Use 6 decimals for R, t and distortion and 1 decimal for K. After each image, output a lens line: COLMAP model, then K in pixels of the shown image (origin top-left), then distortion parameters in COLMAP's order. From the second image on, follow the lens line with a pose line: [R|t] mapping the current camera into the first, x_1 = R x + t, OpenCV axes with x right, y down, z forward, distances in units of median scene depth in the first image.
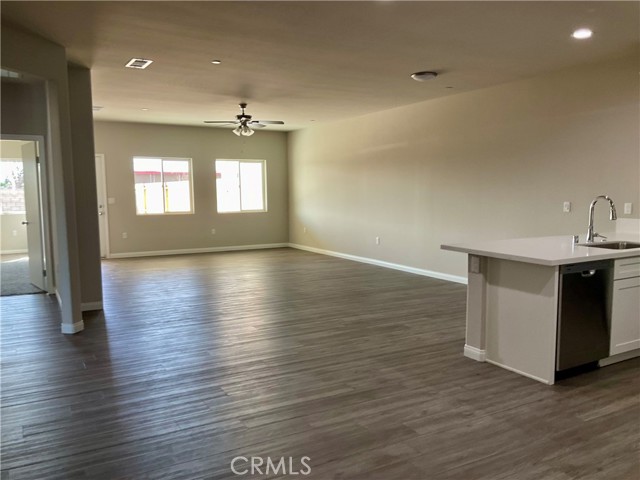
lens RADIAL K [[529.8, 0, 322.2], [0, 529.8, 240.5], [0, 0, 1]] dist [0.098088, -0.168802]
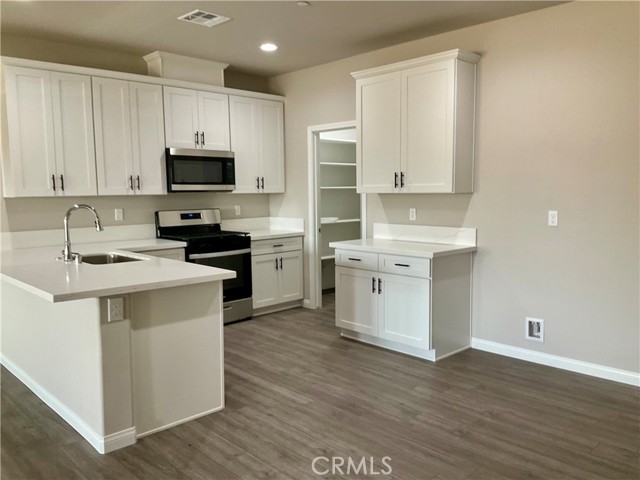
lens RADIAL K [[529.8, 0, 322.2], [0, 529.8, 240.5], [0, 0, 1]] dist [0.098088, -0.168802]
pose [[-0.246077, -0.086327, 0.965398, -0.468512], [0.106480, 0.987589, 0.115453, -0.101177], [-0.963384, 0.131206, -0.233831, 1.000164]]
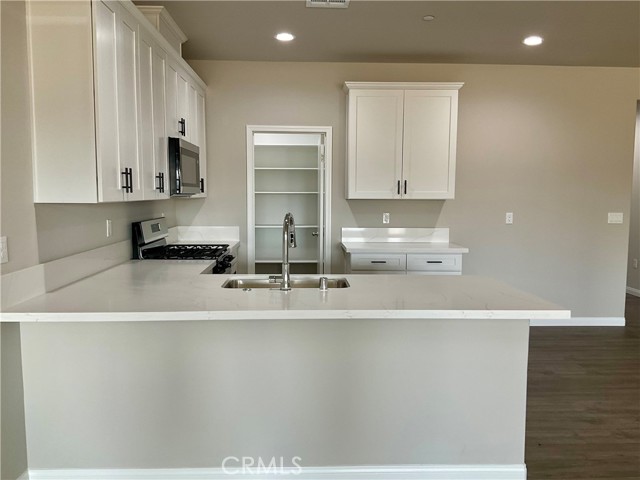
lens RADIAL K [[529.8, 0, 322.2], [0, 529.8, 240.5], [0, 0, 1]] dist [0.098088, -0.168802]
pose [[-0.891000, -0.039289, 0.452300, 0.243267], [0.043989, 0.984090, 0.172140, -0.187524], [-0.451867, 0.173273, -0.875096, 1.831347]]
